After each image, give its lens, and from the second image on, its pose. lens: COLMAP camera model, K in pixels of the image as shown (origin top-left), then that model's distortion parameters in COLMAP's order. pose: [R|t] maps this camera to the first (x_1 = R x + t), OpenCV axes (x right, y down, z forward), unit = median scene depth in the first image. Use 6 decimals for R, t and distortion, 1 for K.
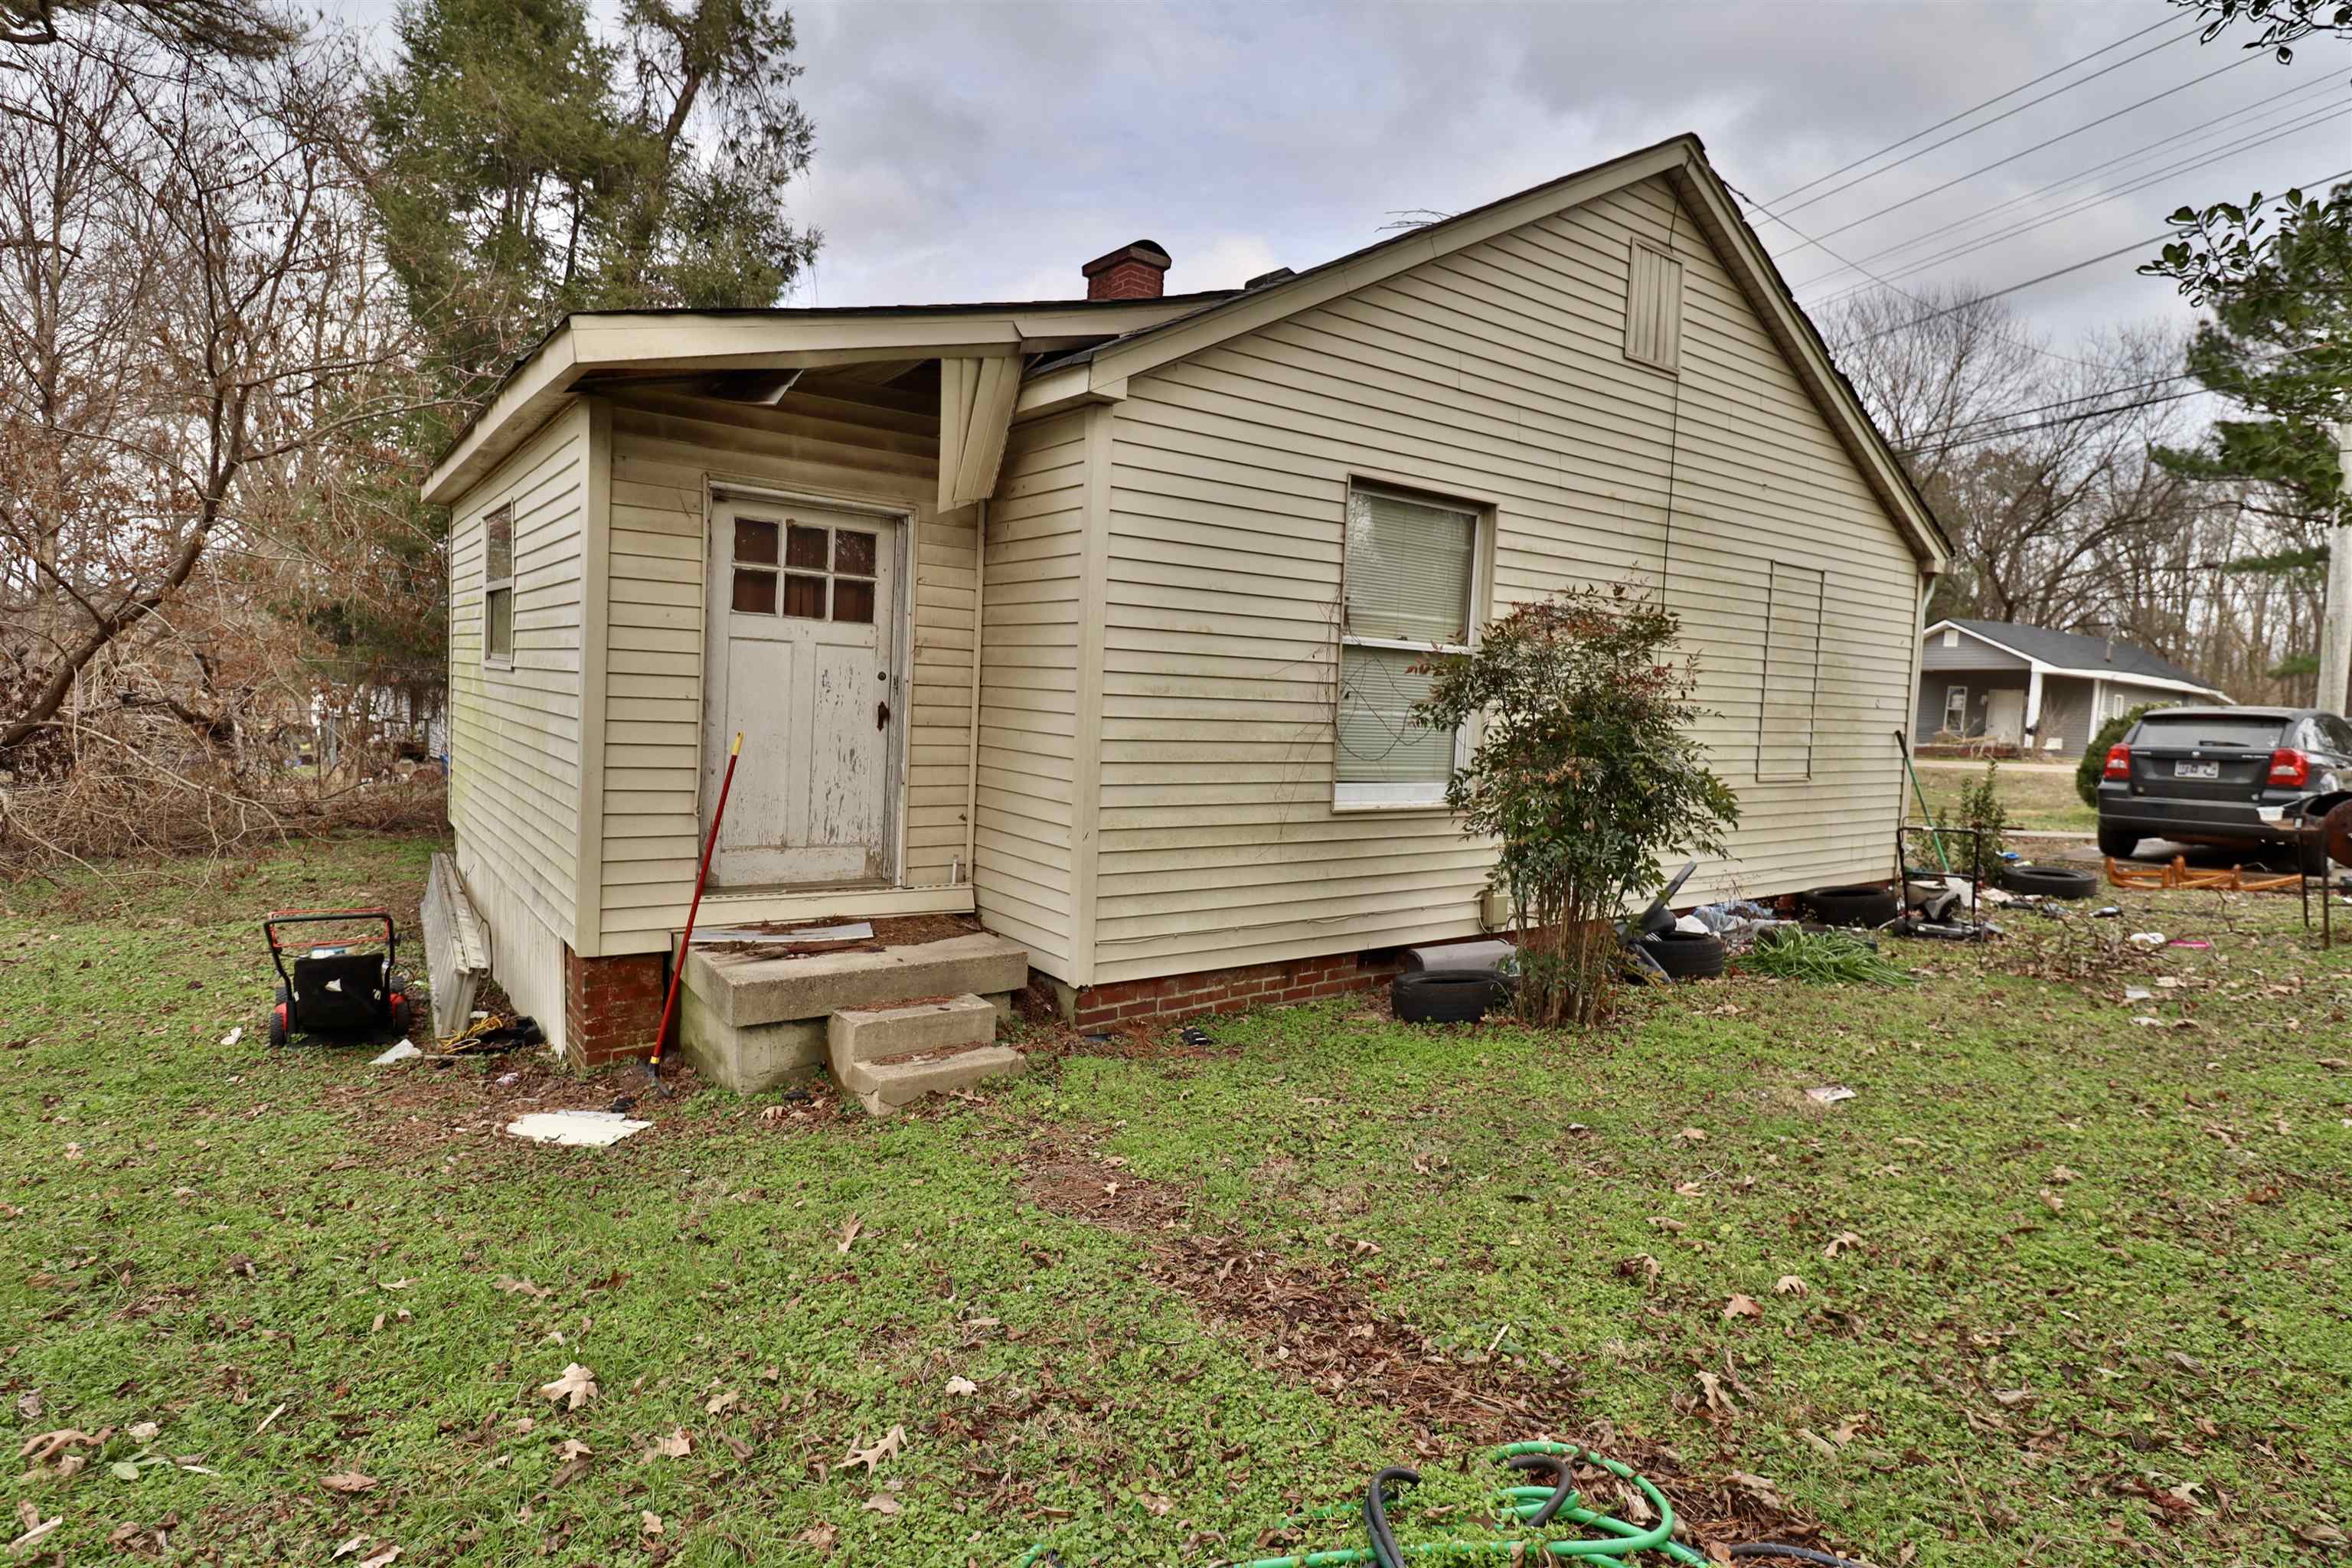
lens RADIAL K [[1215.3, 0, 1175.4], [0, 1215.3, 776.0], [0, 0, 1]] dist [-0.011873, -0.001002]
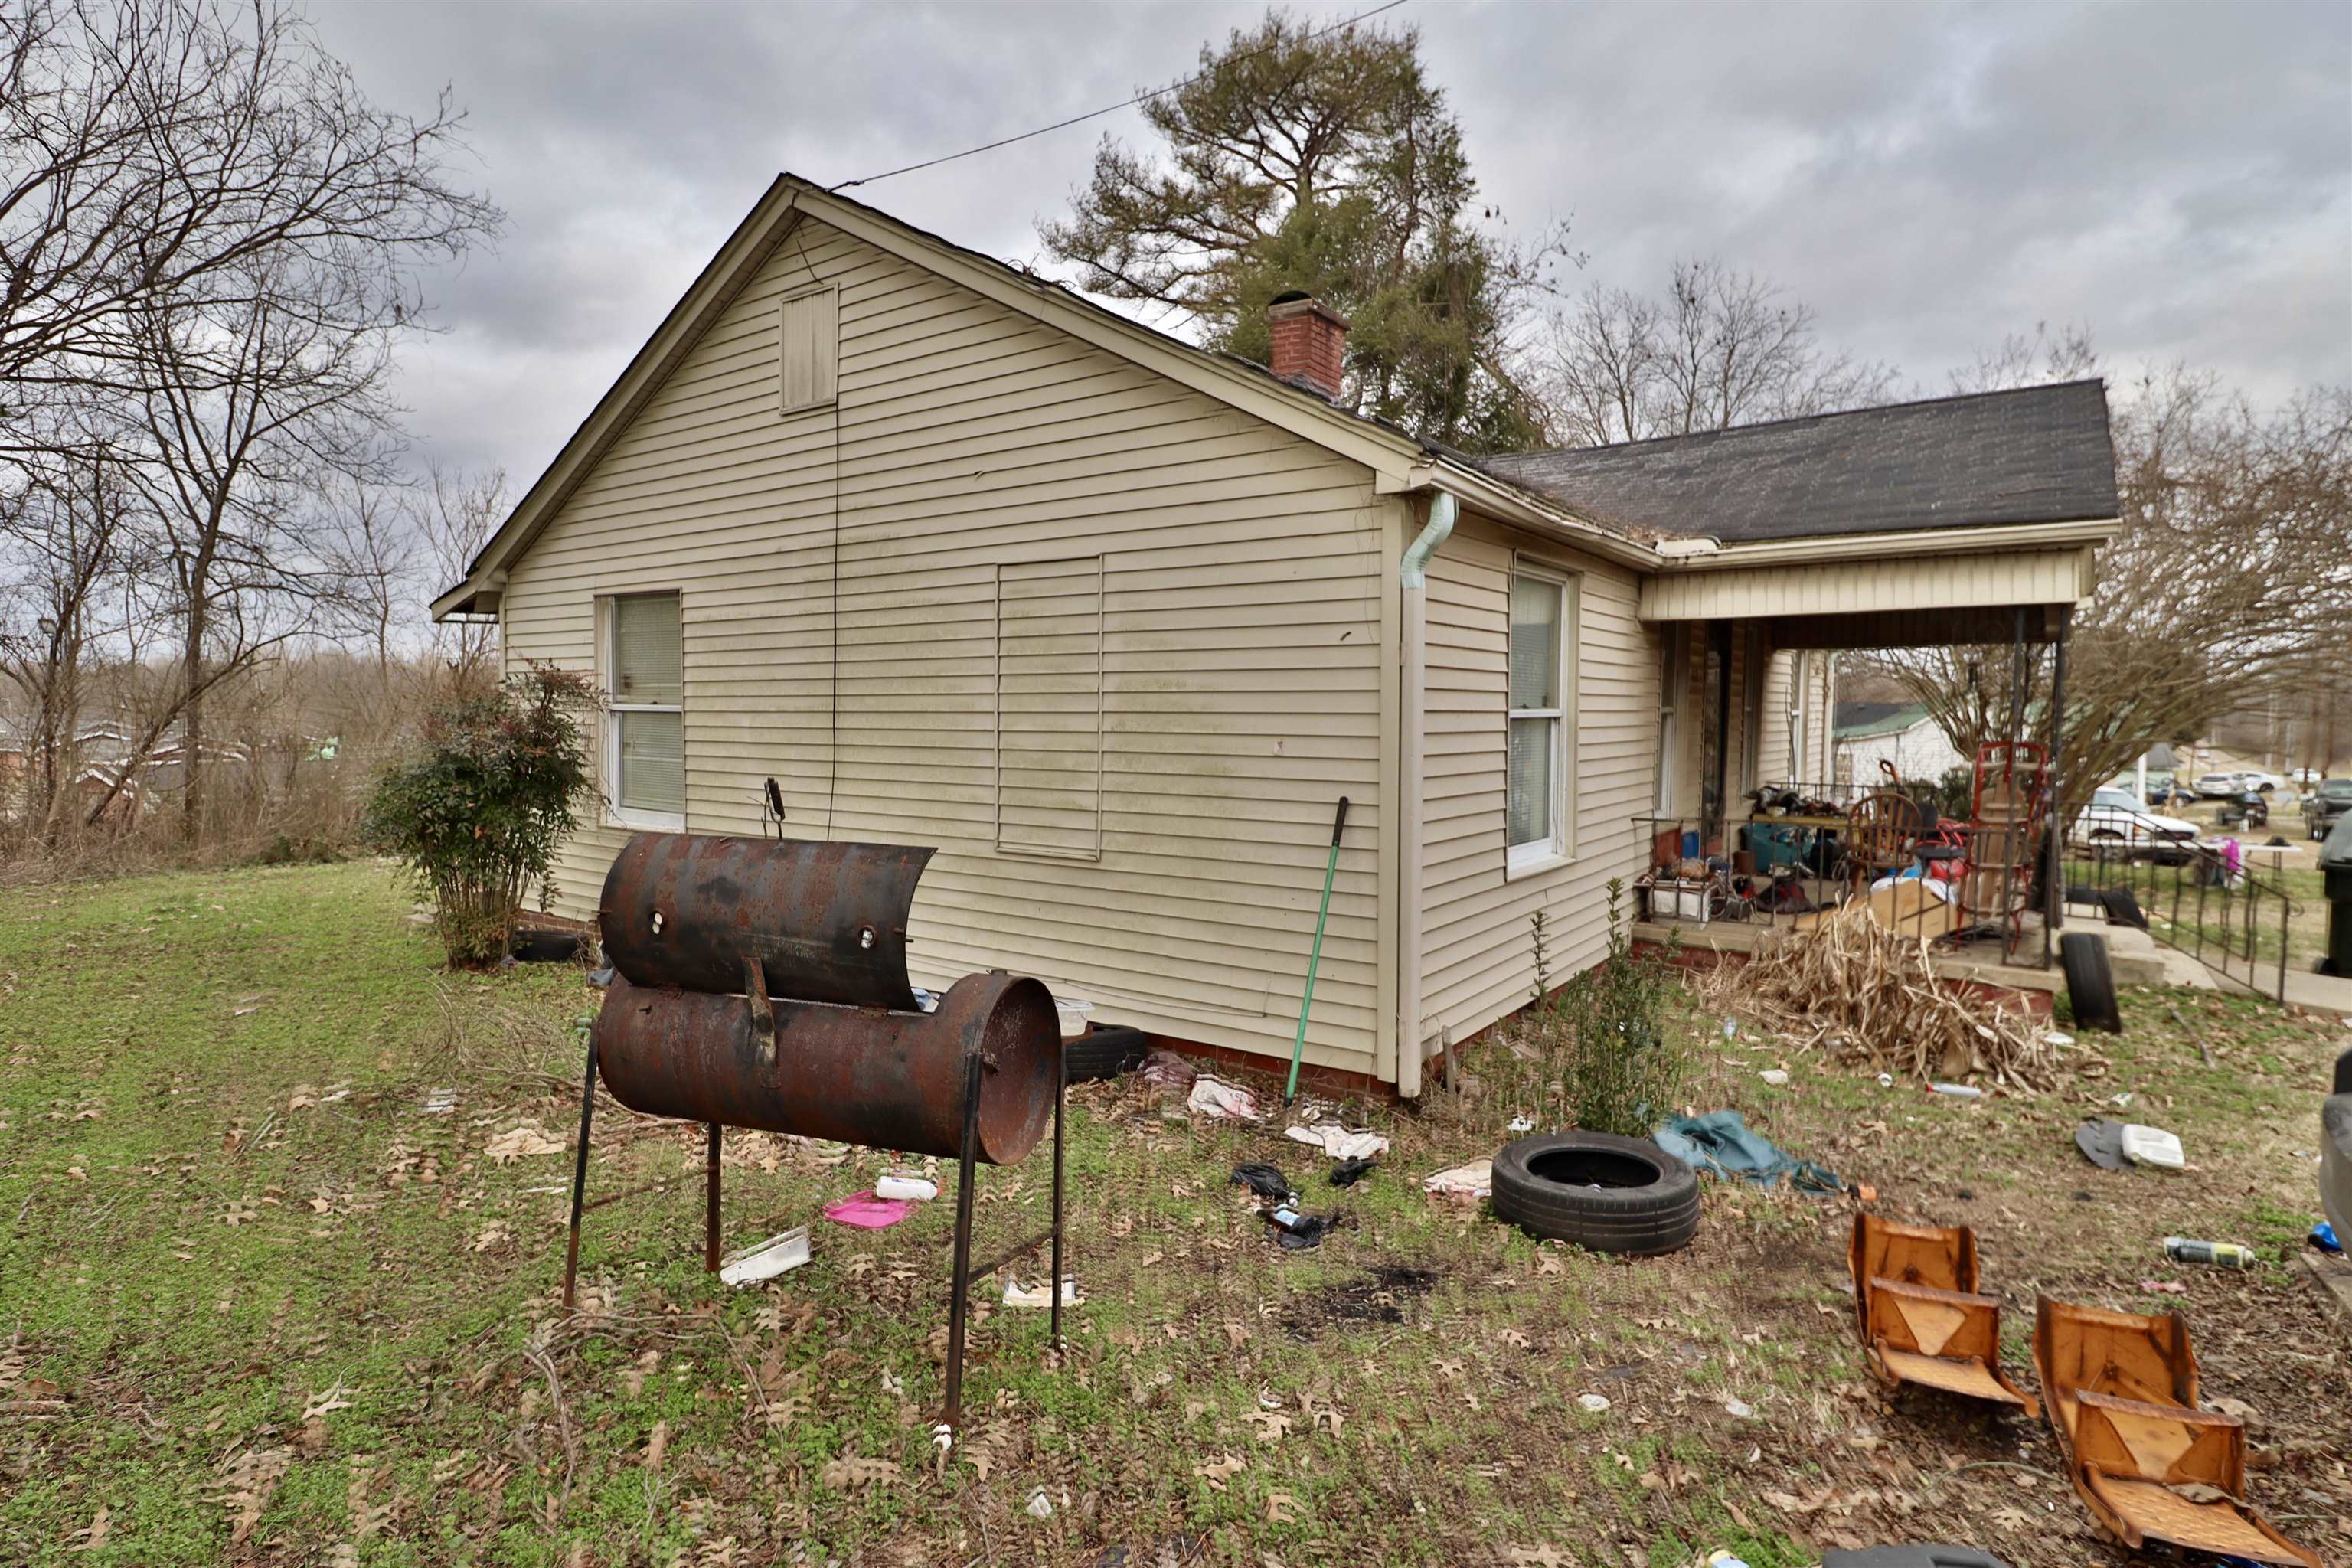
lens RADIAL K [[1215.3, 0, 1179.7], [0, 1215.3, 784.1], [0, 0, 1]] dist [-0.011873, -0.001002]
pose [[0.320691, 0.028004, -0.946770, 1.414727], [-0.049200, 0.998706, 0.012876, -0.059034], [0.945905, 0.042452, 0.321654, 0.965809]]
